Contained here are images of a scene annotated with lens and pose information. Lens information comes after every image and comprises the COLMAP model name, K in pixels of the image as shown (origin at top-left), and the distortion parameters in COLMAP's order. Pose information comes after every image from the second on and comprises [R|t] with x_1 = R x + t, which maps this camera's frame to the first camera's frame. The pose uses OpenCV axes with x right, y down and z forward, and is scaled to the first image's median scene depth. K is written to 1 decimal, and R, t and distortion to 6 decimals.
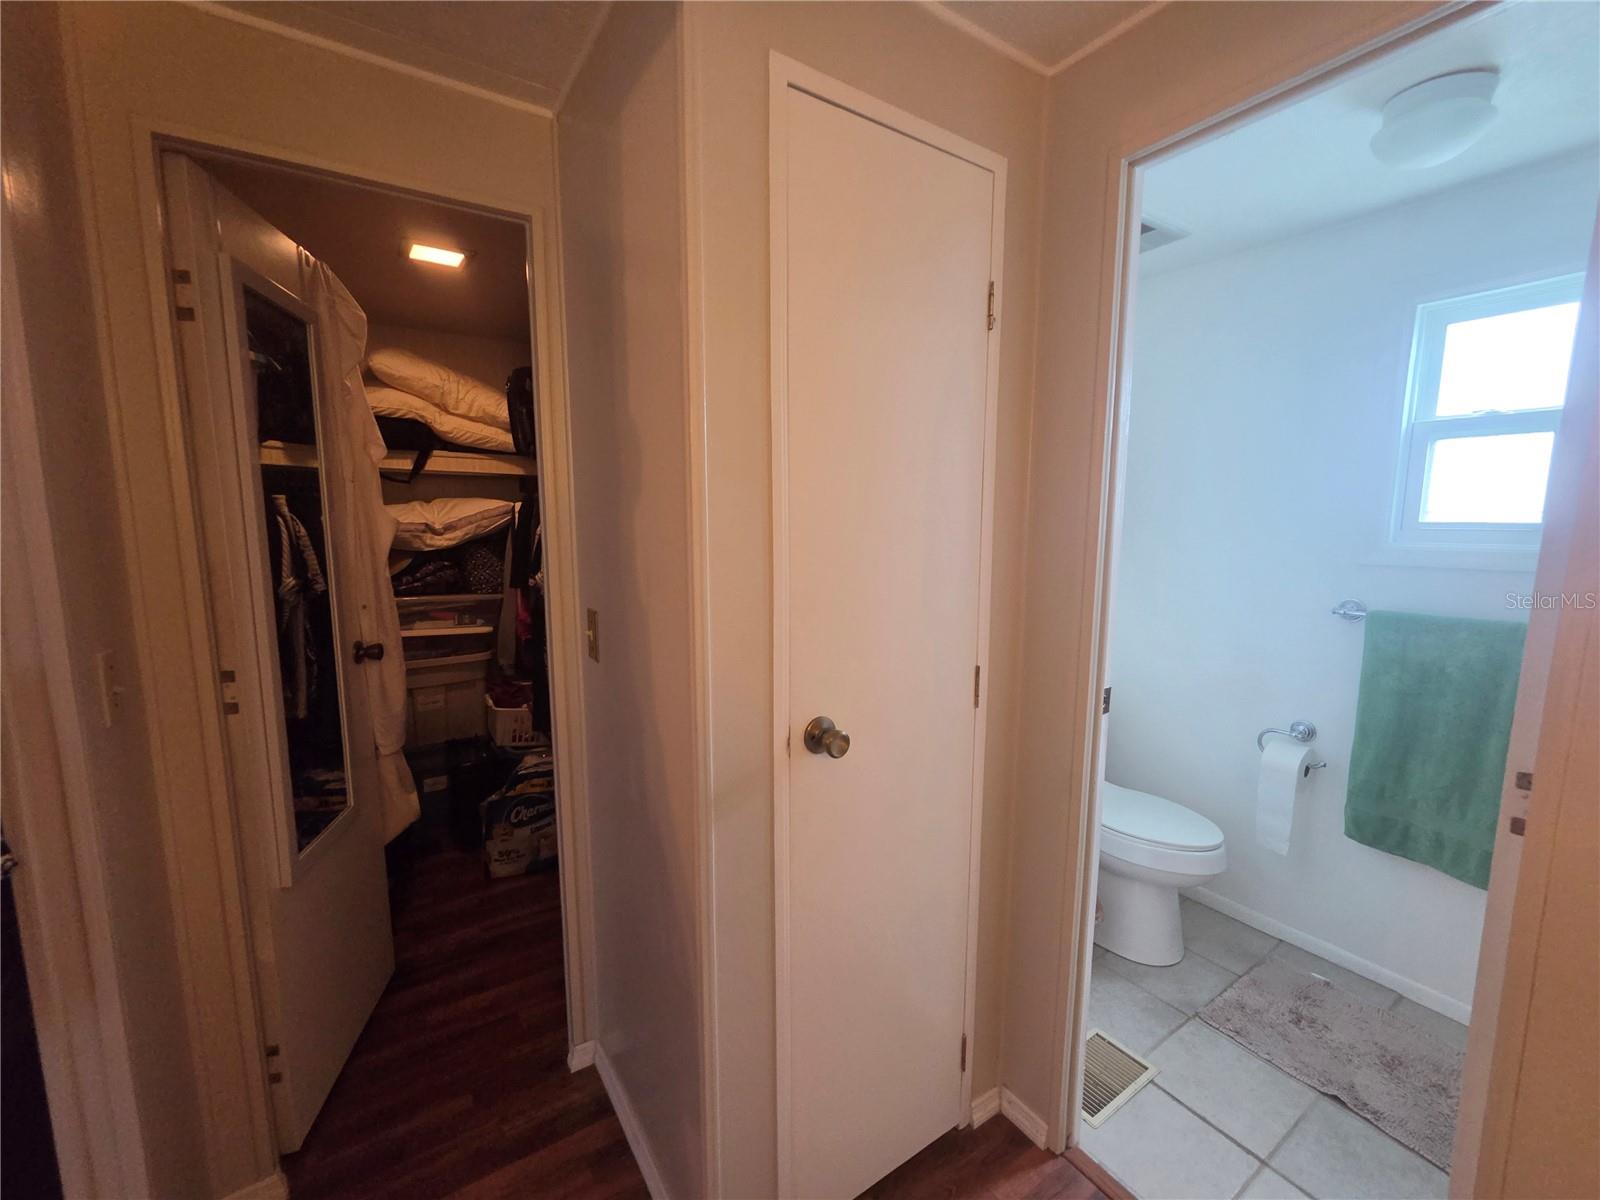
lens RADIAL K [[658.9, 0, 802.2], [0, 658.9, 597.6], [0, 0, 1]] dist [-0.009697, 0.000812]
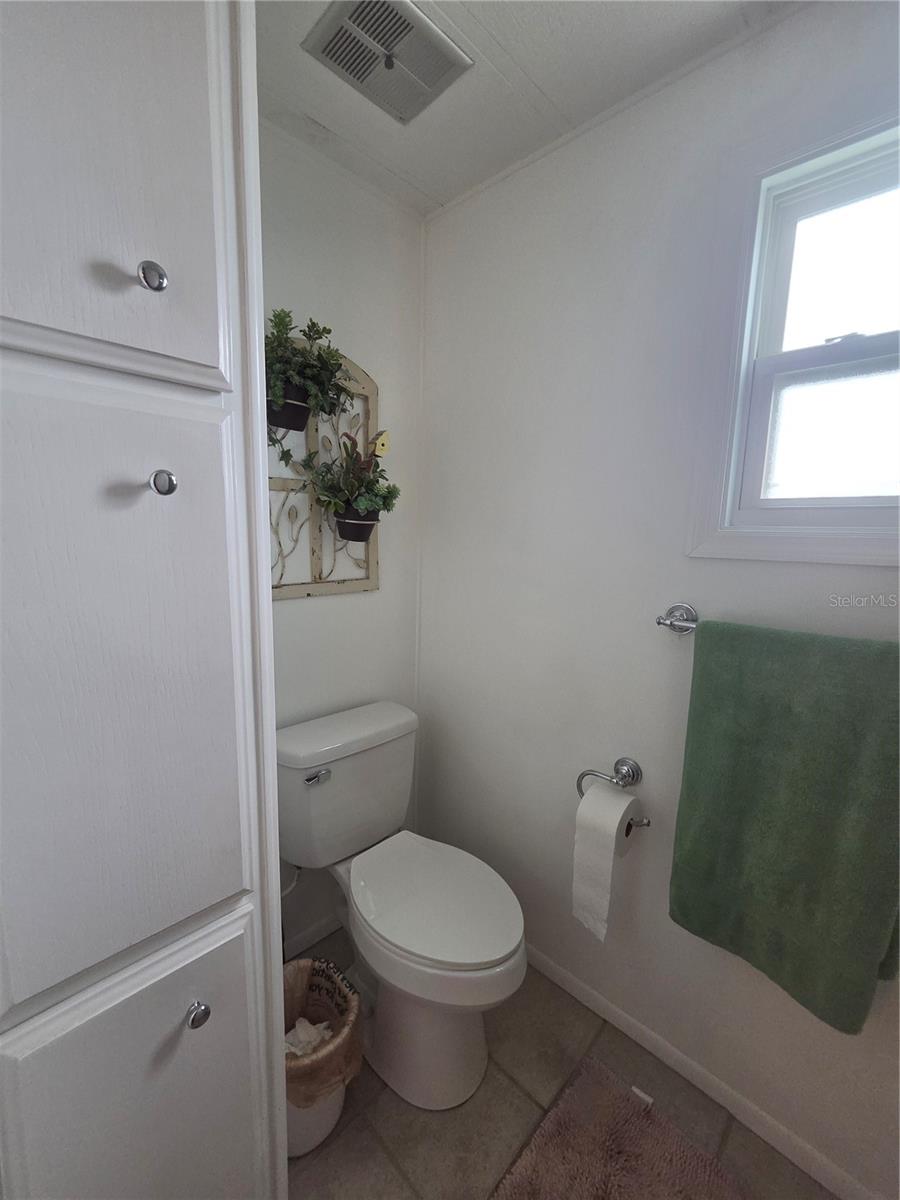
lens RADIAL K [[494.2, 0, 445.8], [0, 494.2, 603.0], [0, 0, 1]] dist [-0.009697, 0.000812]
pose [[0.981183, -0.017433, 0.192292, 0.485787], [0.010681, 0.999291, 0.036095, -0.022926], [-0.192785, -0.033361, 0.980674, 0.518950]]
